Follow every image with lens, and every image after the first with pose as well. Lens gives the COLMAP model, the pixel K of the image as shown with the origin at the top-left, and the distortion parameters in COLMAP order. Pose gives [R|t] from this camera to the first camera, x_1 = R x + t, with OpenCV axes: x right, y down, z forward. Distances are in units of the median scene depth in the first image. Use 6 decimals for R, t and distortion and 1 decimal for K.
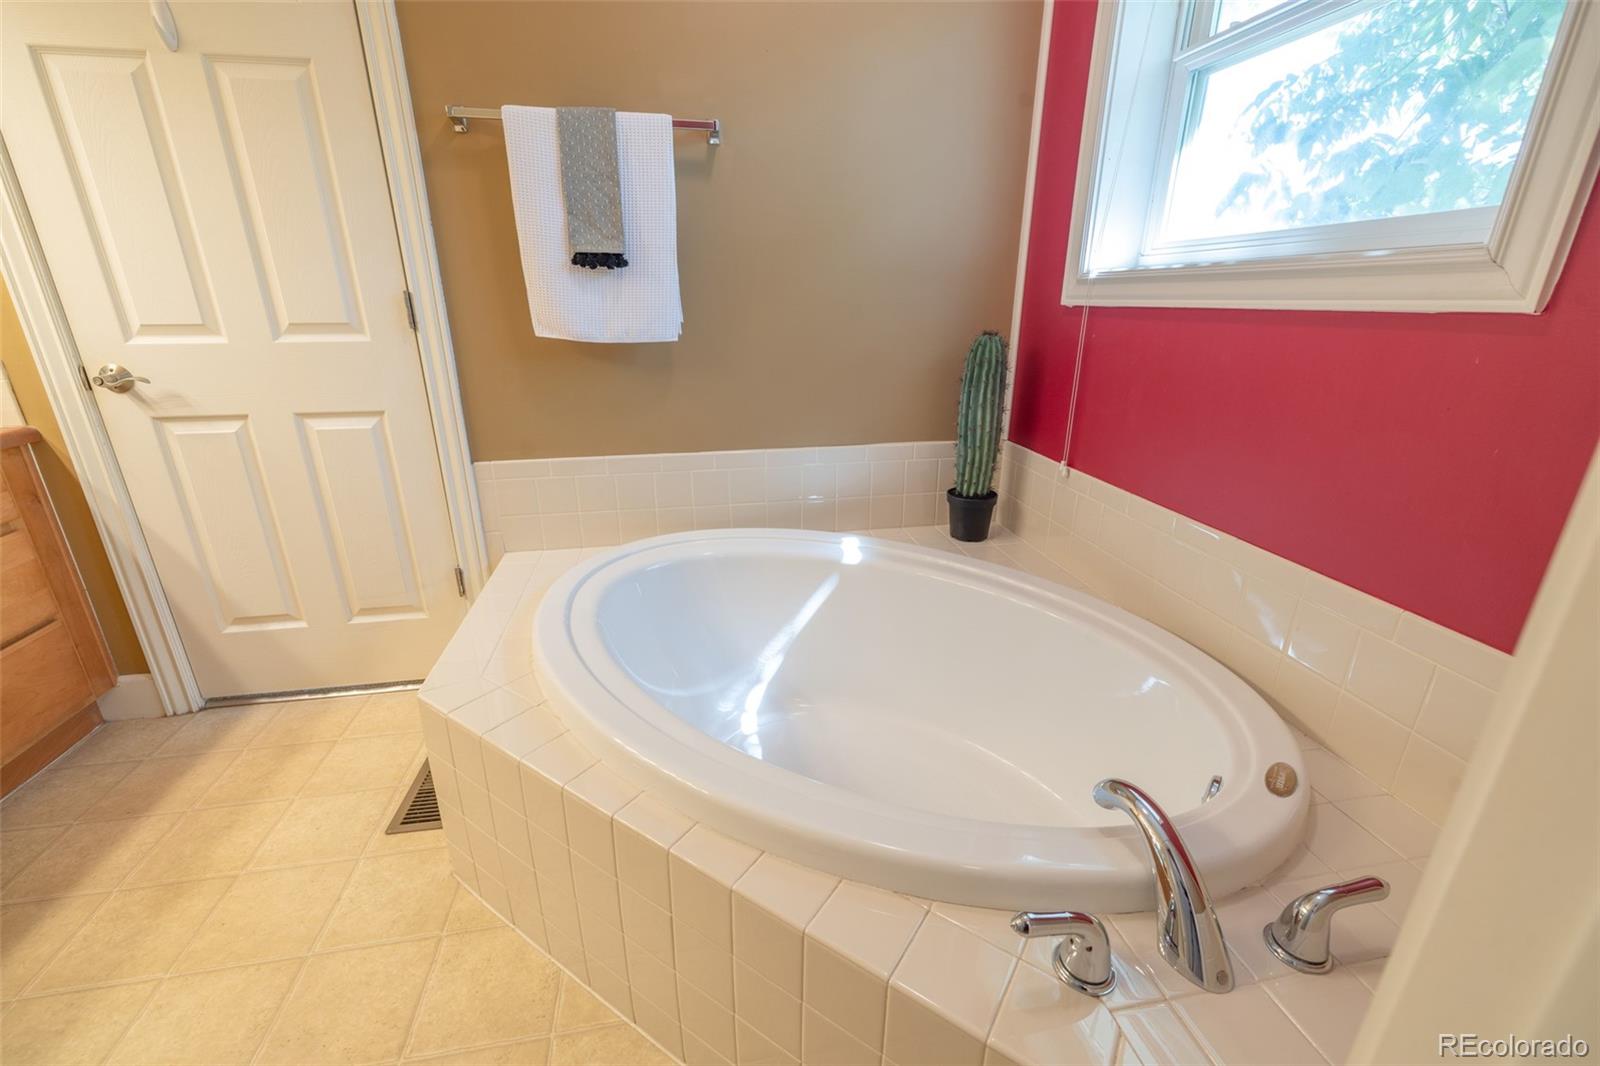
lens RADIAL K [[701.7, 0, 800.0], [0, 701.7, 533.0], [0, 0, 1]] dist [-0.000259, -0.000688]
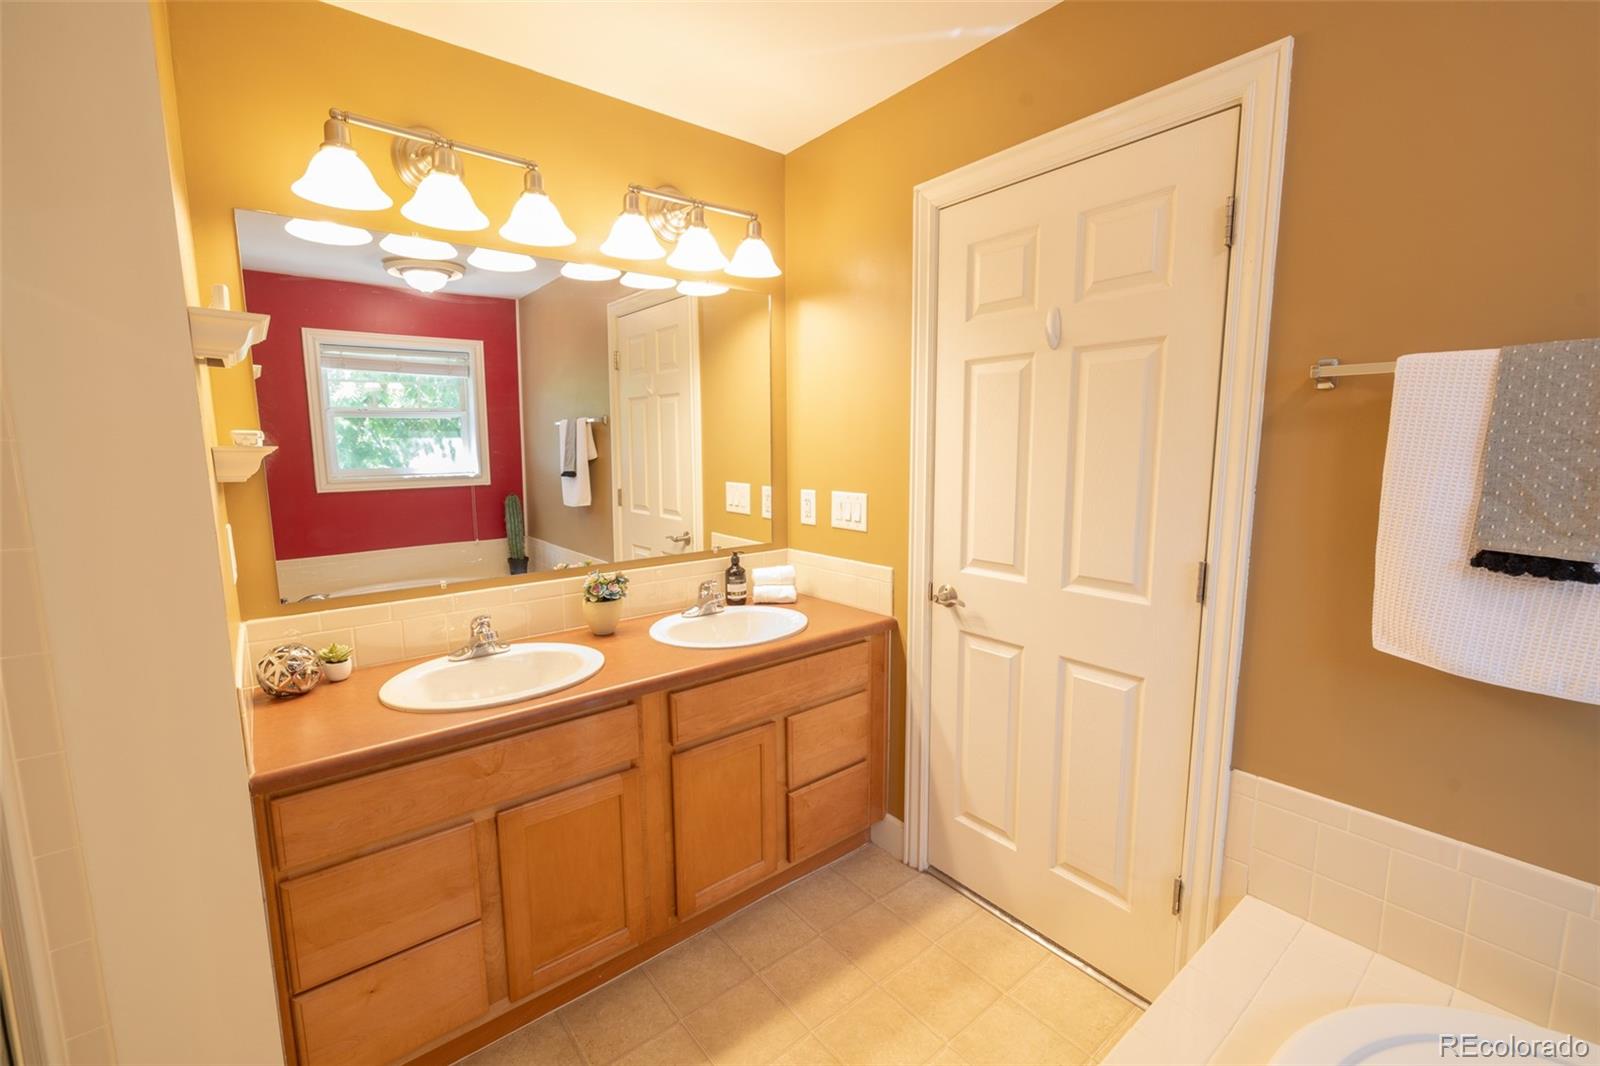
lens RADIAL K [[653.5, 0, 772.4], [0, 653.5, 531.8], [0, 0, 1]] dist [0.000122, -0.000154]
pose [[0.452449, 0.125505, -0.882914, -0.080730], [-0.281855, 0.959423, -0.008056, -0.223004], [0.846078, 0.252499, 0.469465, 0.136504]]
